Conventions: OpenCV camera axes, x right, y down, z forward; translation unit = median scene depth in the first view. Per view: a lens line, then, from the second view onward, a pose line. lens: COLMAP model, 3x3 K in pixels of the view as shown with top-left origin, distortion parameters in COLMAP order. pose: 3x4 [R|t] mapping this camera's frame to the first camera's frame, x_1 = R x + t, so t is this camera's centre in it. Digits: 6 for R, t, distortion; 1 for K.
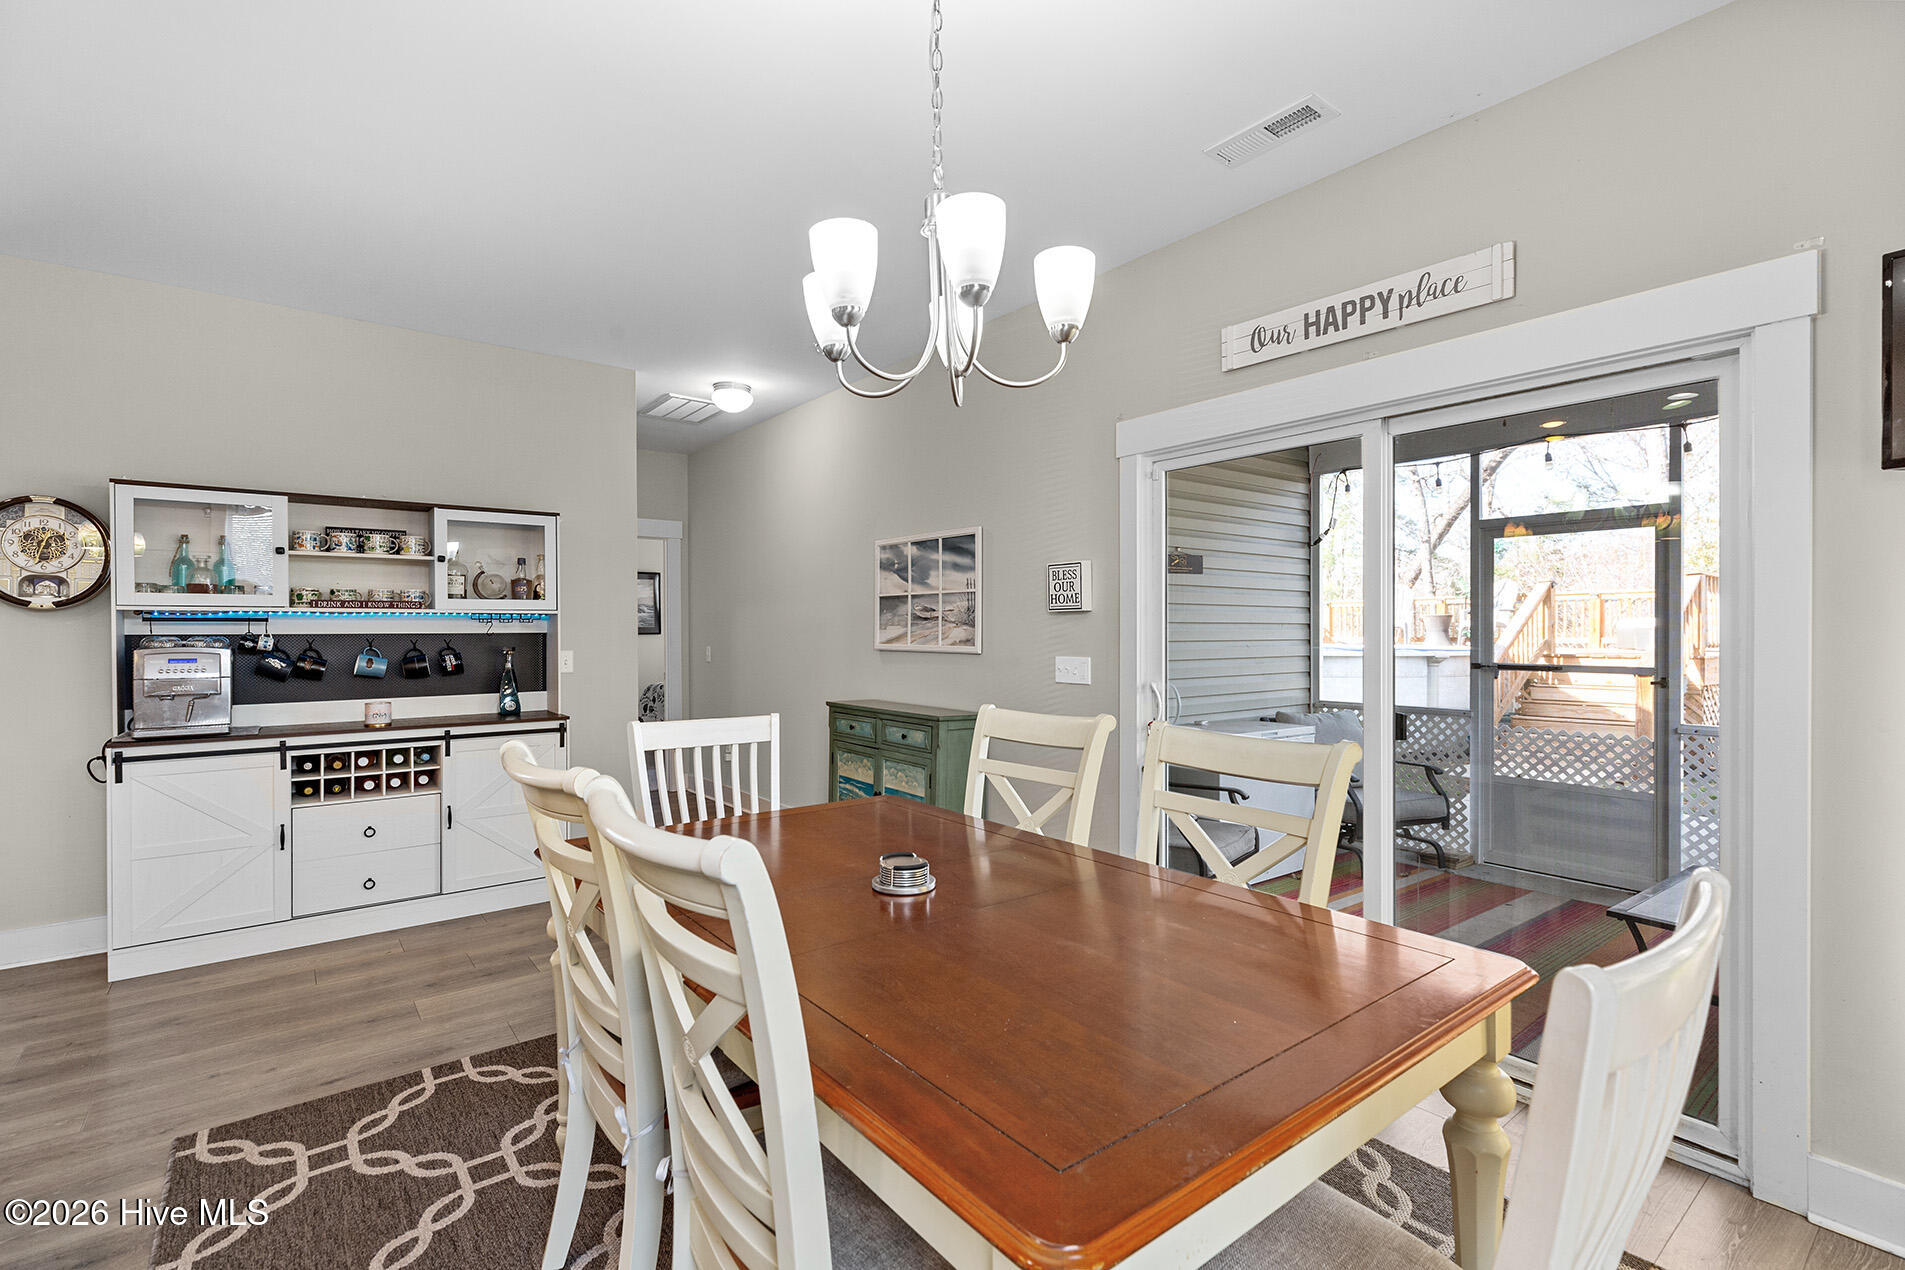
lens RADIAL K [[856.8, 0, 955.1], [0, 856.8, 635.0], [0, 0, 1]] dist [0.005487, -0.001014]
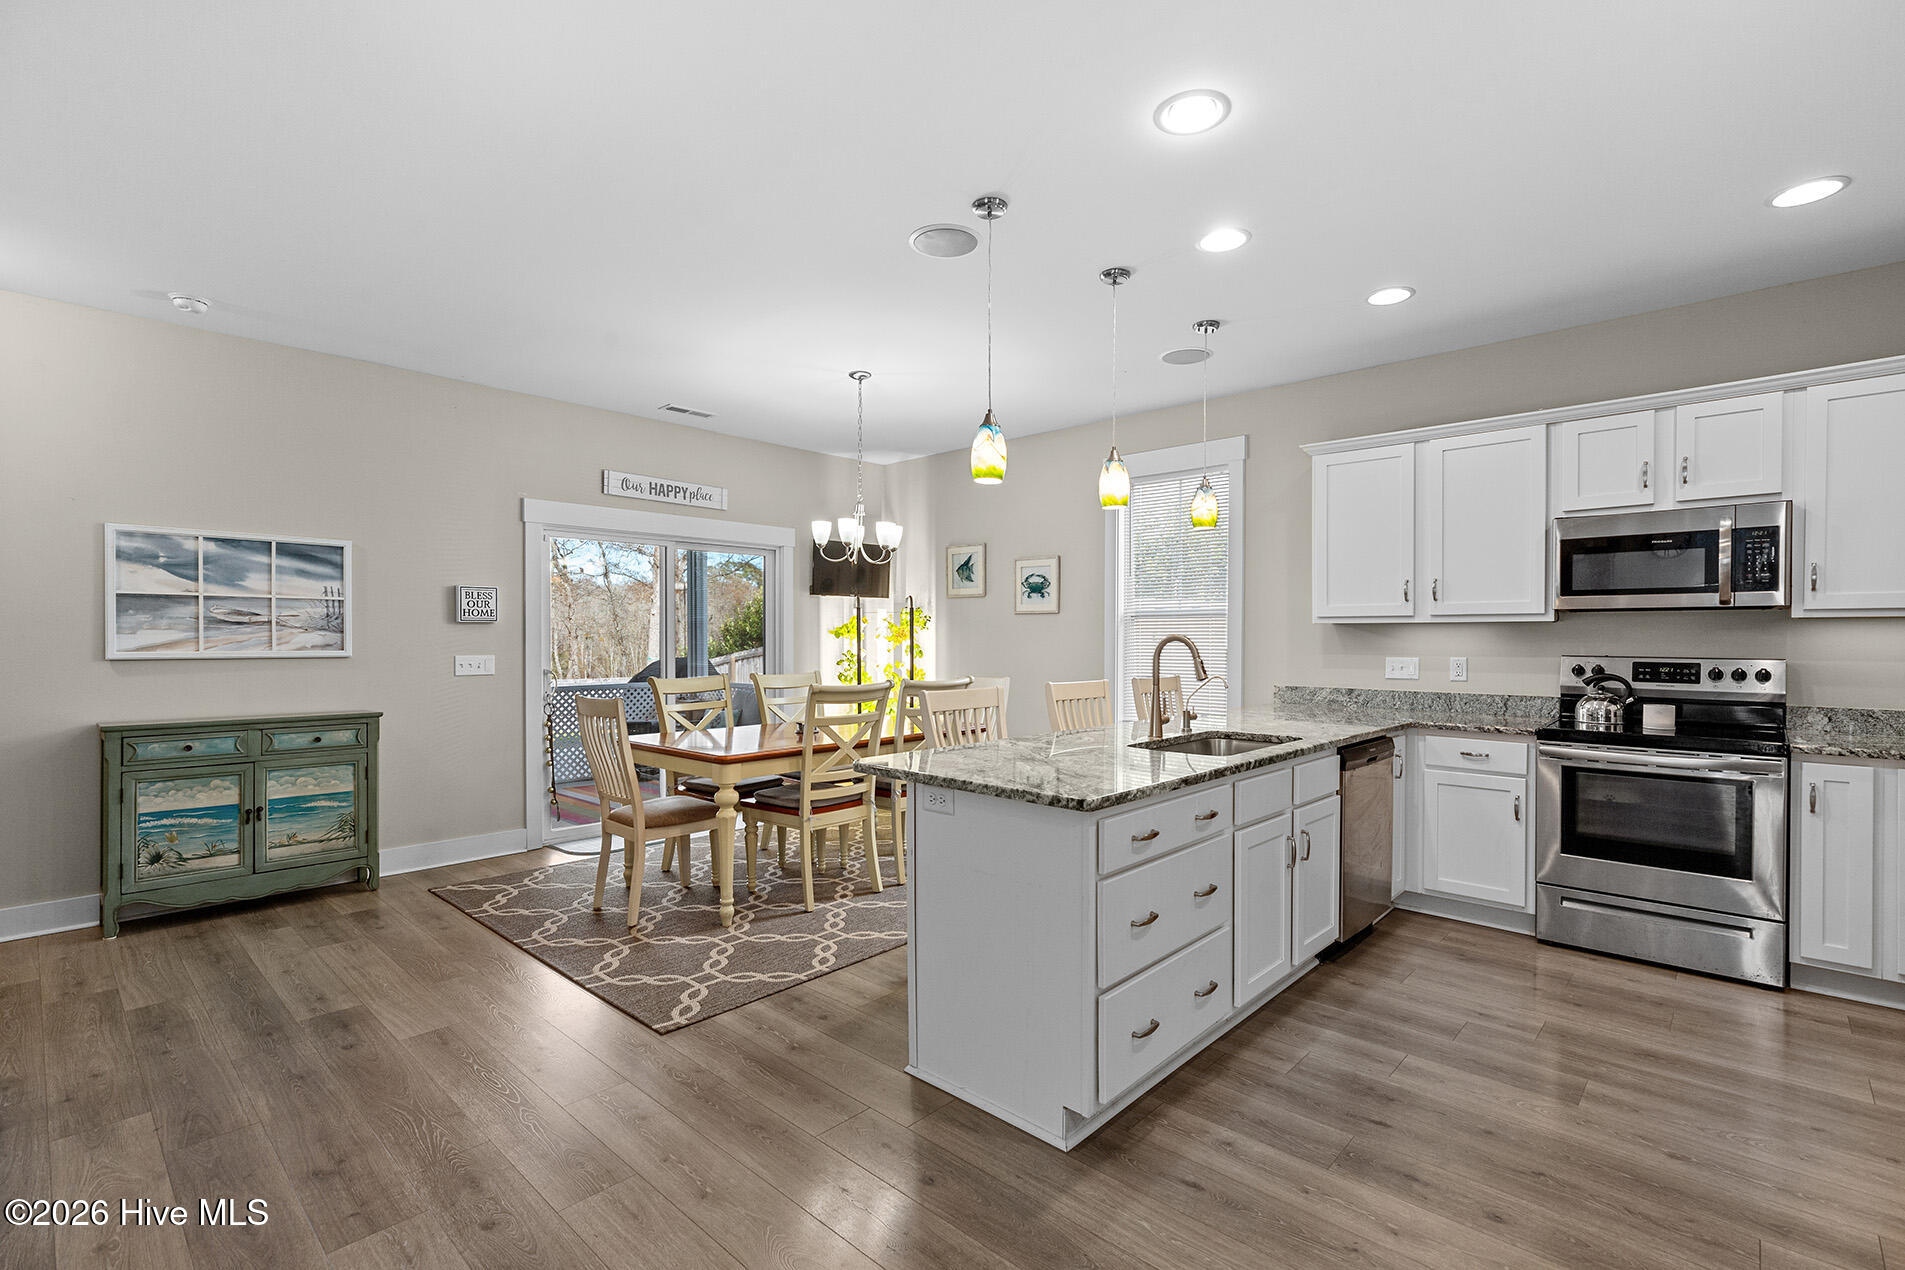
lens RADIAL K [[856.8, 0, 958.4], [0, 856.8, 644.3], [0, 0, 1]] dist [0.005487, -0.001014]
pose [[-0.153963, -0.005541, 0.988061, -1.292501], [0.005412, 0.999965, 0.006451, 0.002907], [-0.988062, 0.006341, -0.153927, 0.440882]]
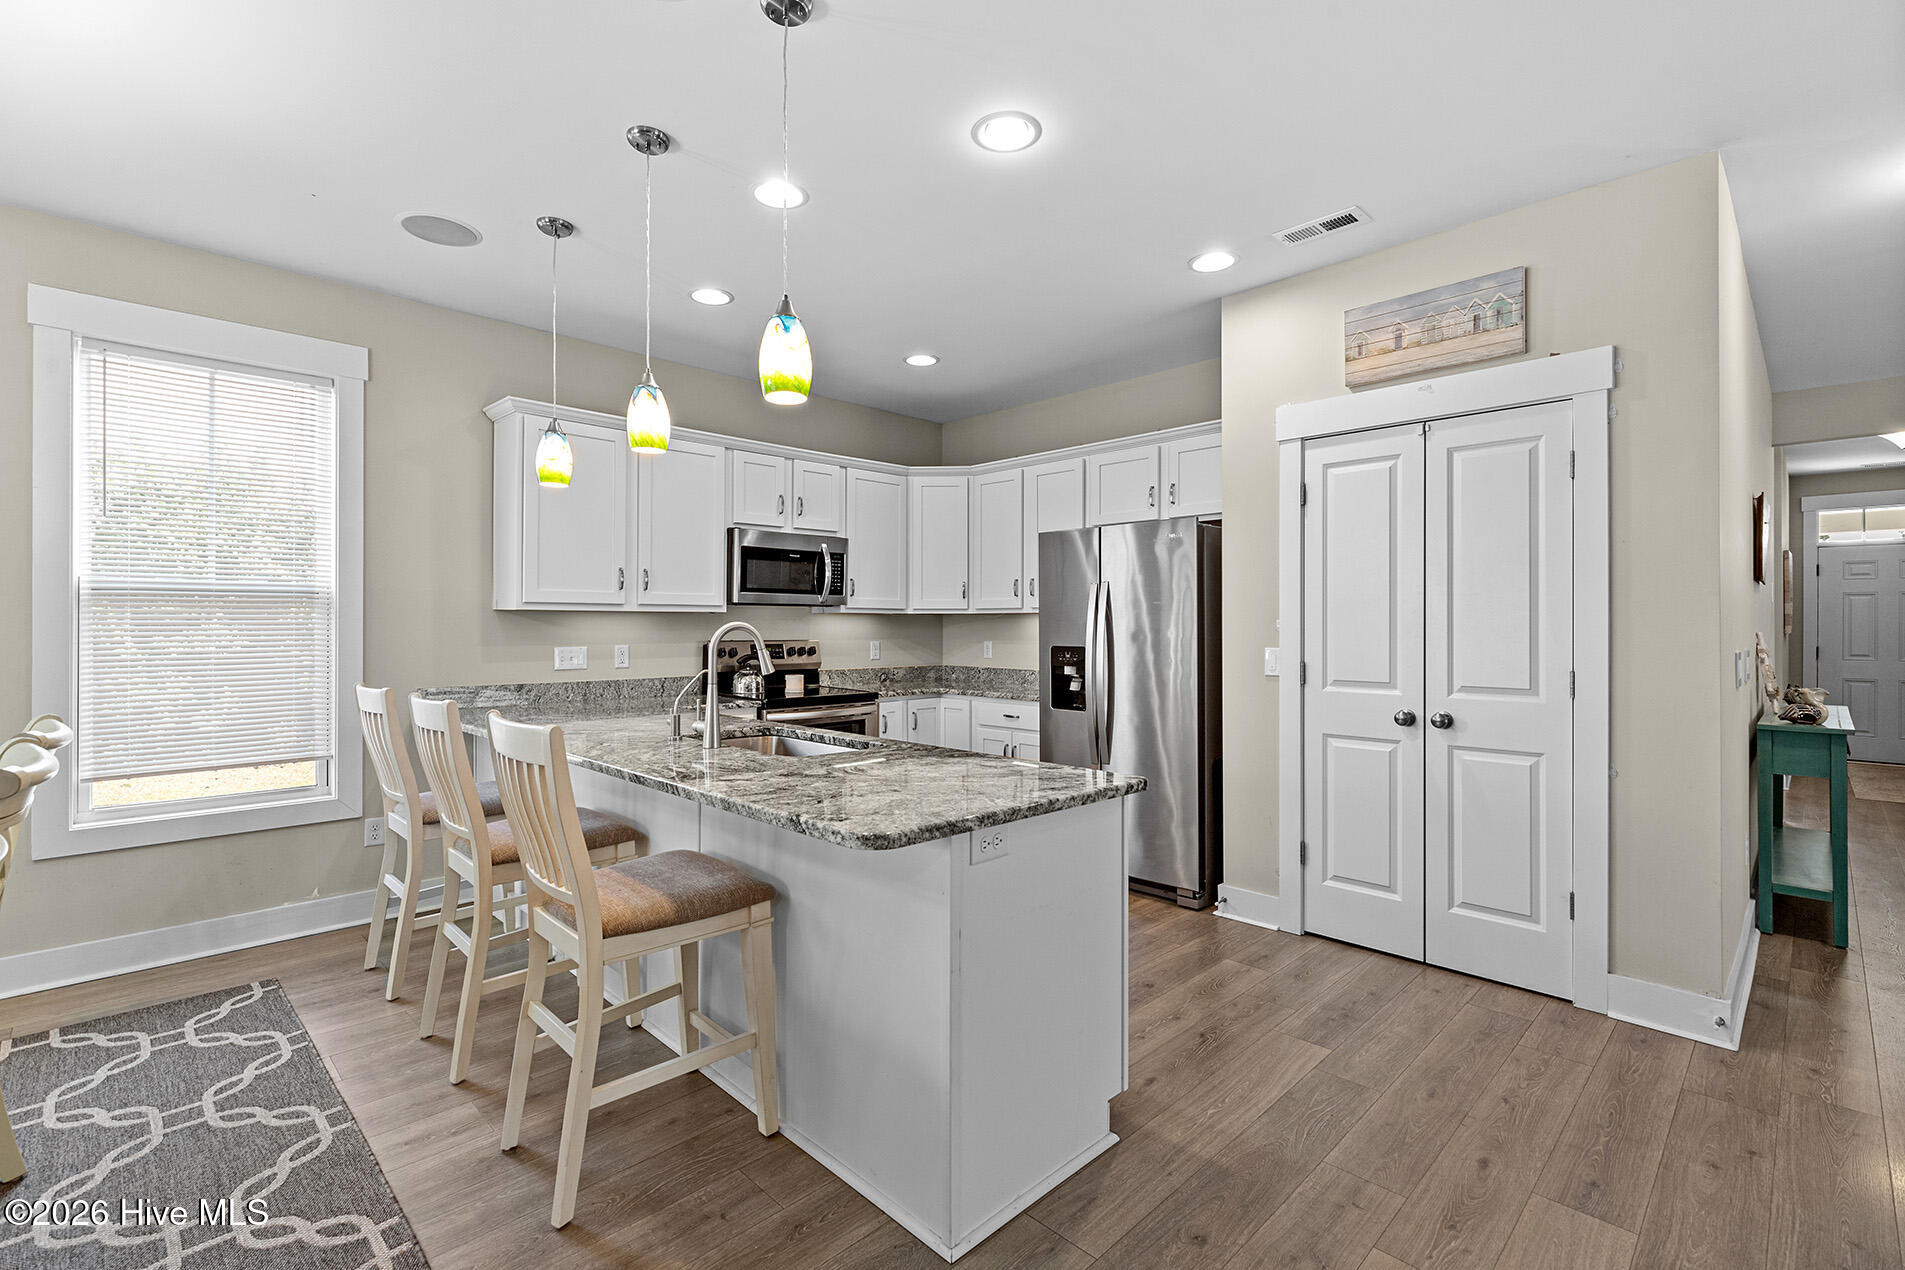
lens RADIAL K [[856.8, 0, 949.1], [0, 856.8, 622.4], [0, 0, 1]] dist [0.005487, -0.001014]
pose [[-0.994213, 0.003711, -0.107366, -0.570014], [0.003532, 0.999992, 0.001855, -0.000414], [0.107372, 0.001465, -0.994218, 0.837891]]
